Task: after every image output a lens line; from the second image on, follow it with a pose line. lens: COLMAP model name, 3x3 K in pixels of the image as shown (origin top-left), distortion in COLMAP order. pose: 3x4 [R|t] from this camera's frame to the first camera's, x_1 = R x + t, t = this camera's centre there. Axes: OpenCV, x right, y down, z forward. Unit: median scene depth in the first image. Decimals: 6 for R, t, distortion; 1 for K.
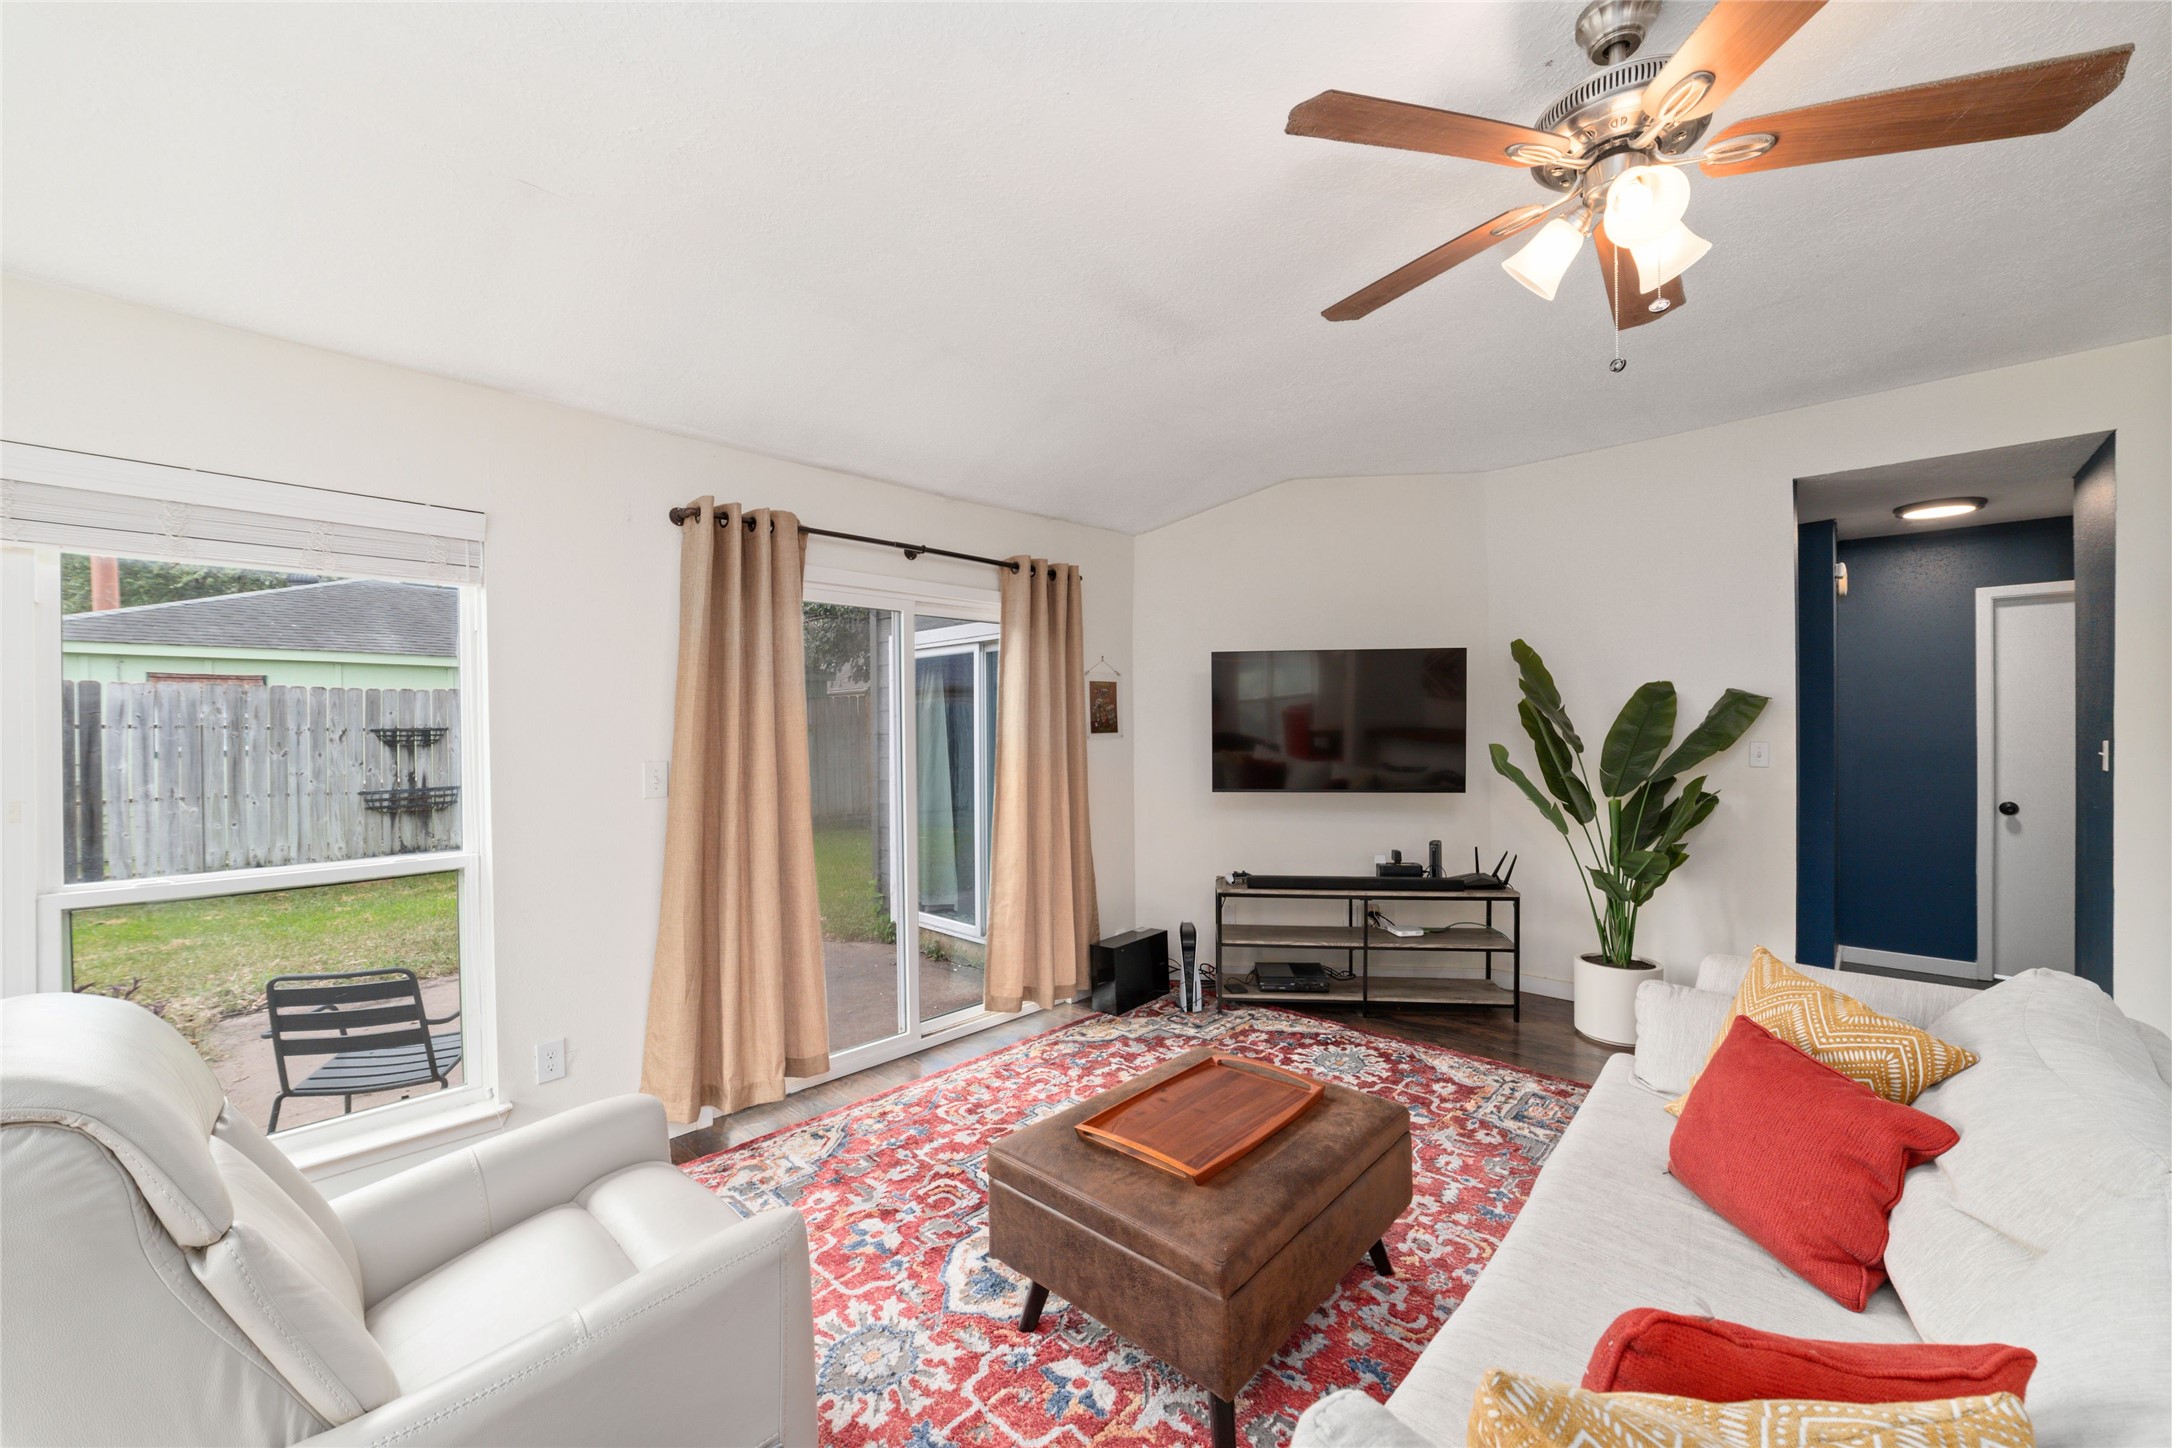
lens RADIAL K [[825.1, 0, 1050.2], [0, 825.1, 726.8], [0, 0, 1]] dist [-0.007185, 0.001123]
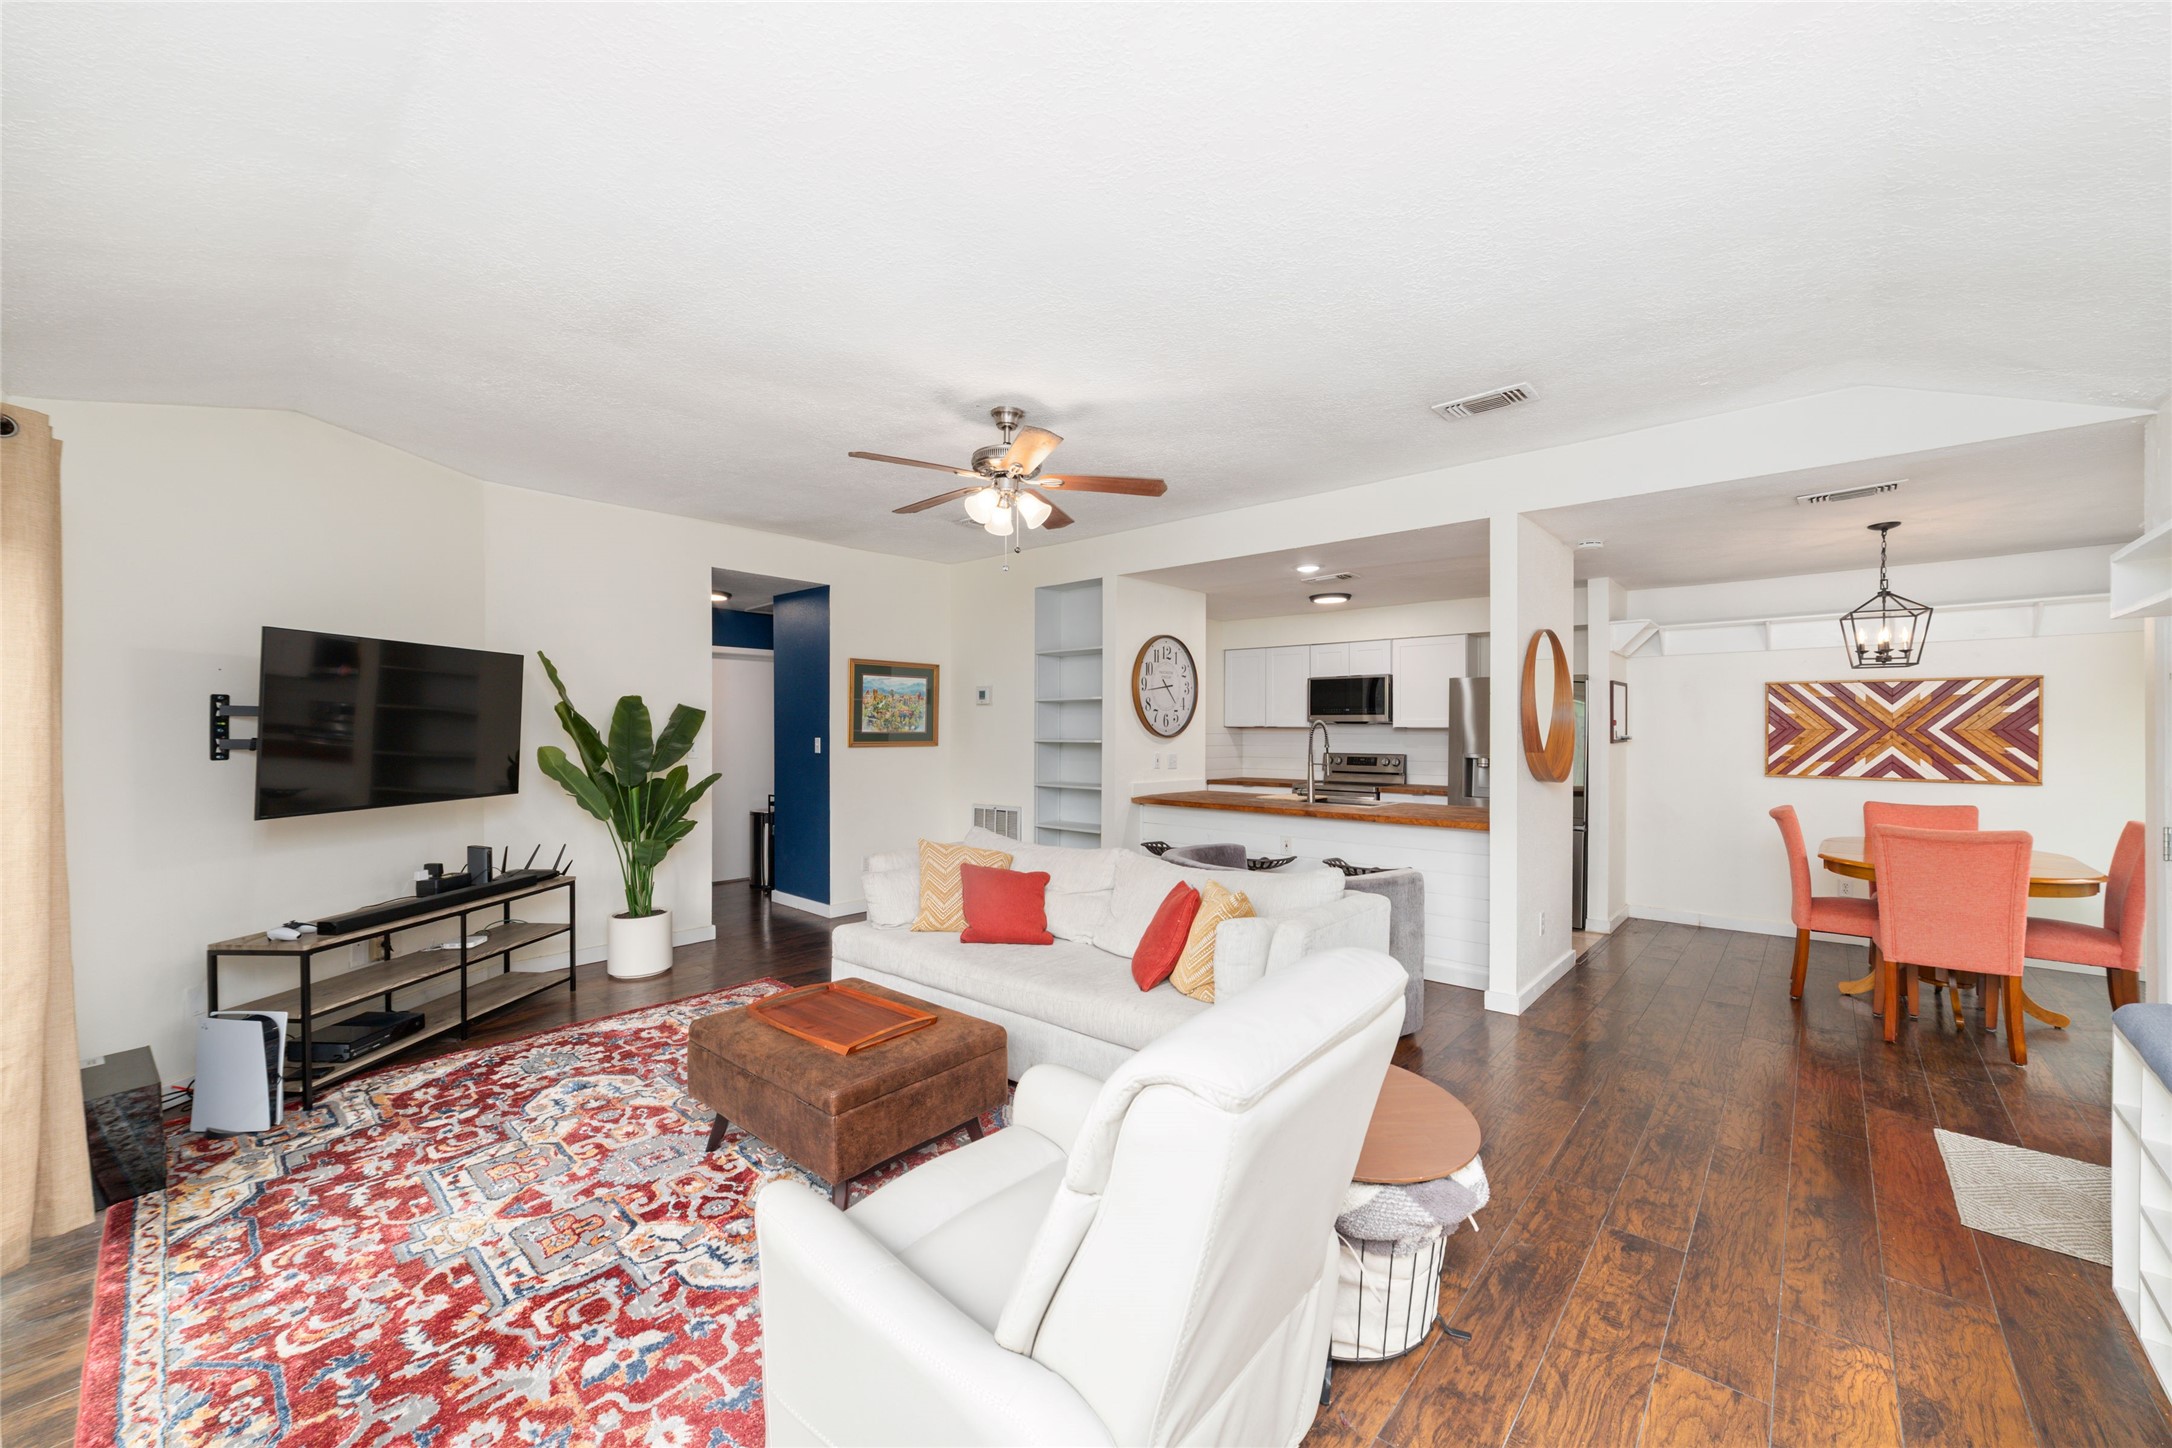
lens RADIAL K [[825.1, 0, 1084.7], [0, 825.1, 724.9], [0, 0, 1]] dist [-0.007185, 0.001123]
pose [[-0.015973, 0.003367, 0.999867, -0.610187], [-0.000257, 0.999994, -0.003371, -0.004544], [-0.999872, -0.000311, -0.015972, 0.326451]]
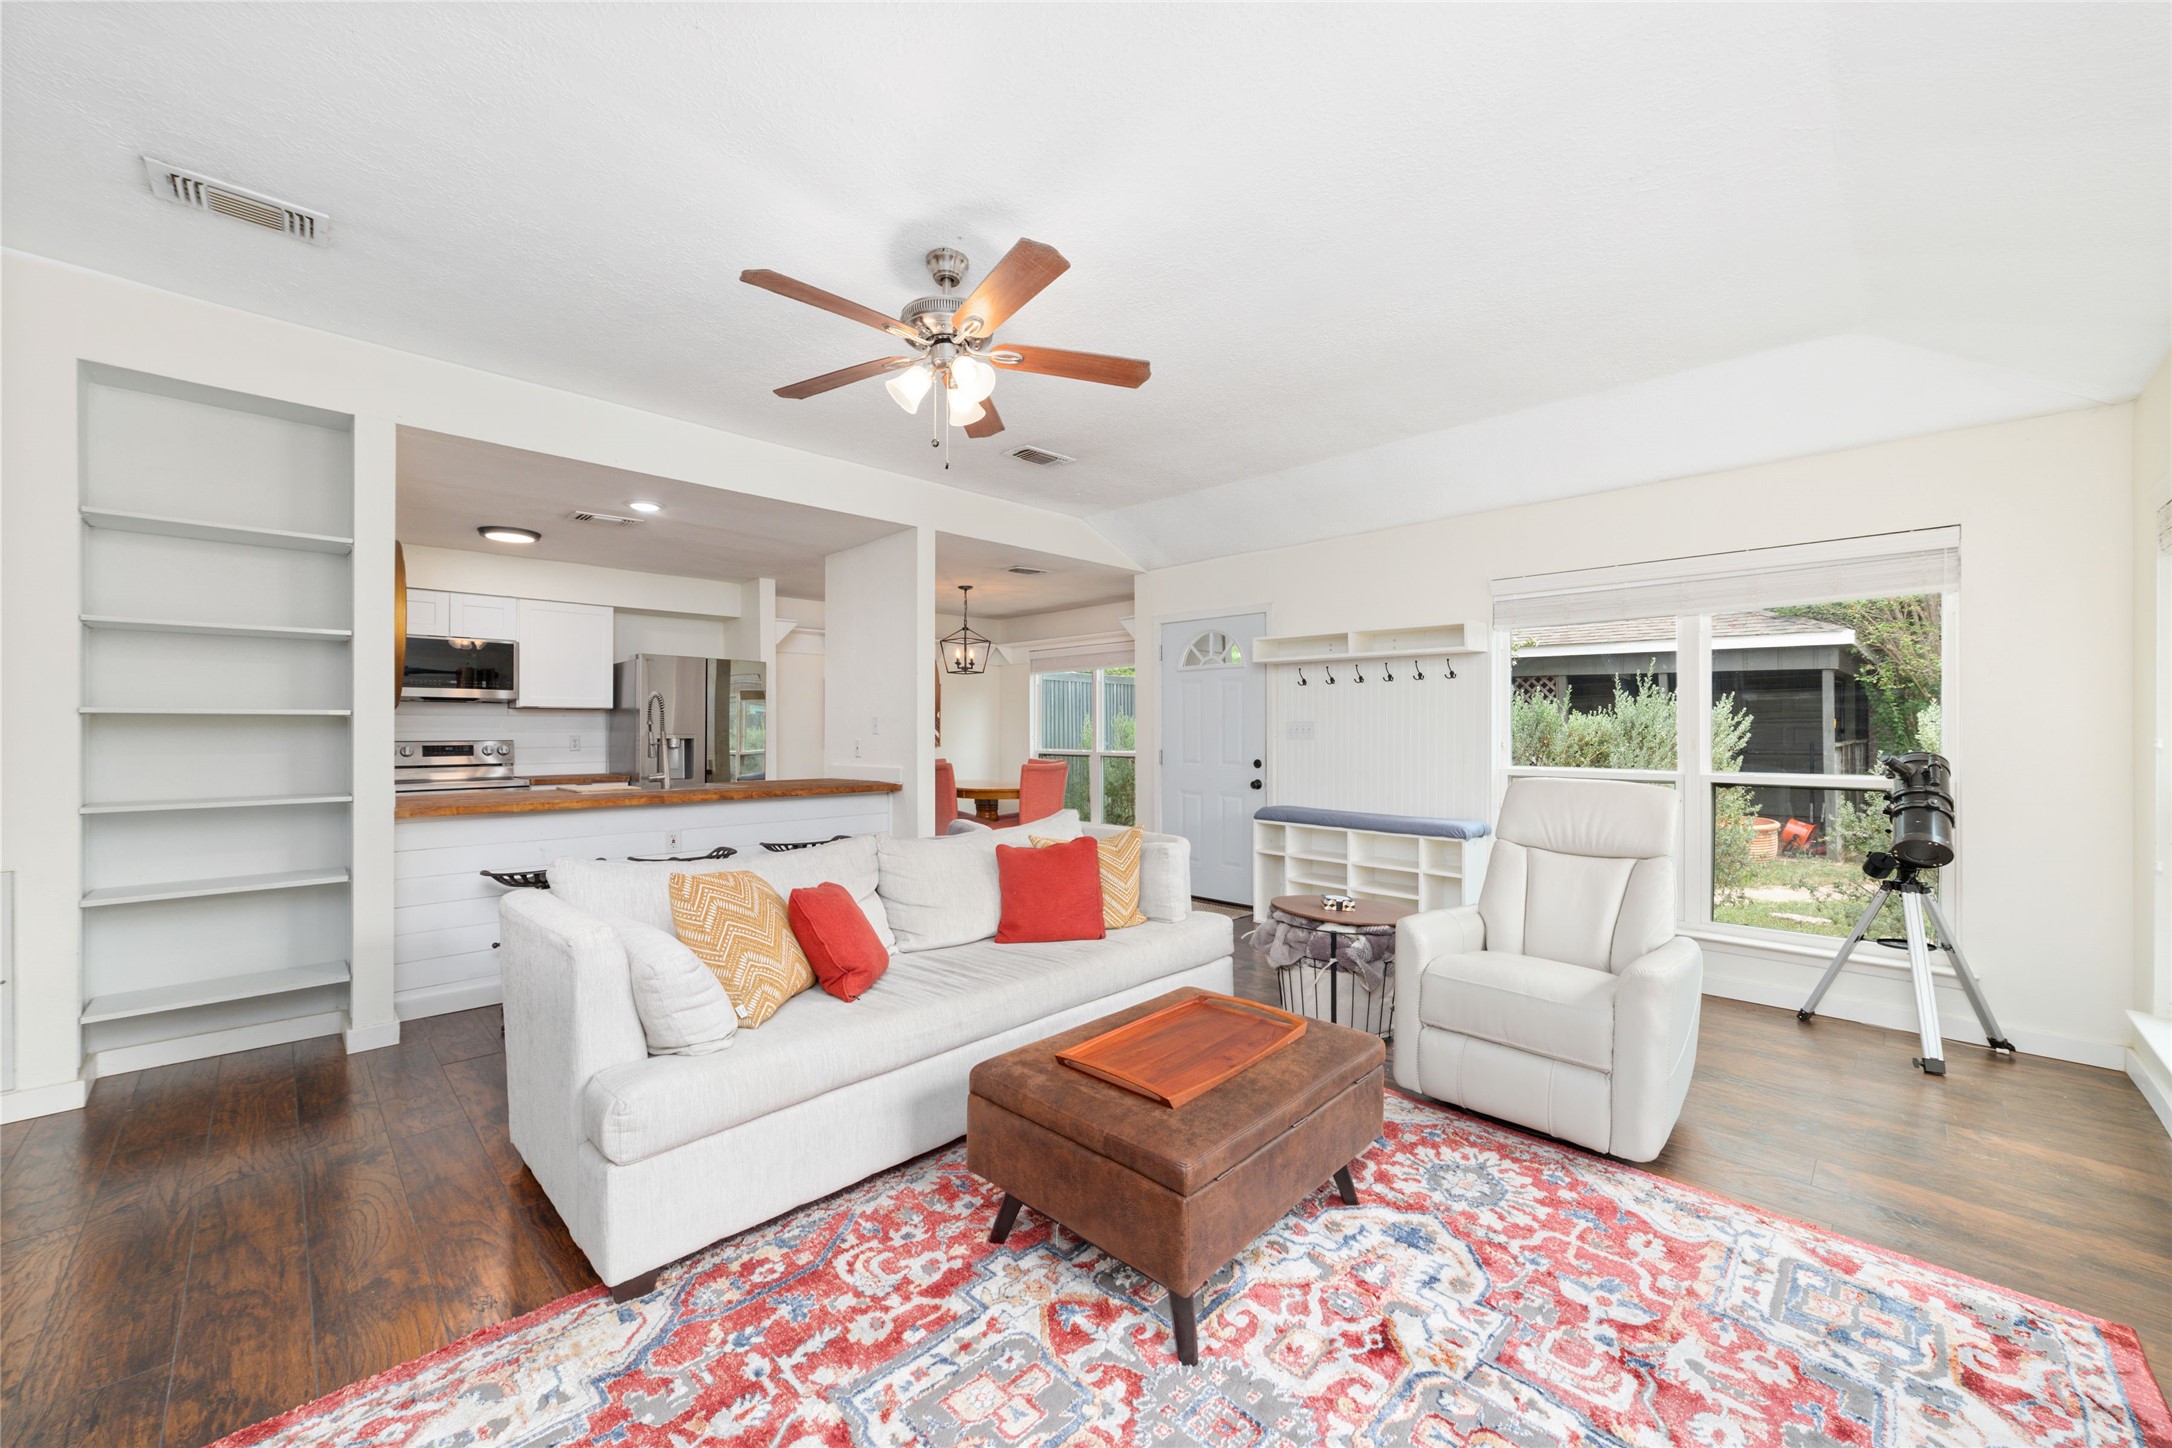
lens RADIAL K [[825.1, 0, 1081.4], [0, 825.1, 724.3], [0, 0, 1]] dist [-0.007185, 0.001123]
pose [[-0.998785, 0.002997, 0.049179, 0.150069], [0.002765, 0.999985, -0.004792, 0.037647], [-0.049193, -0.004650, -0.998778, 1.070802]]
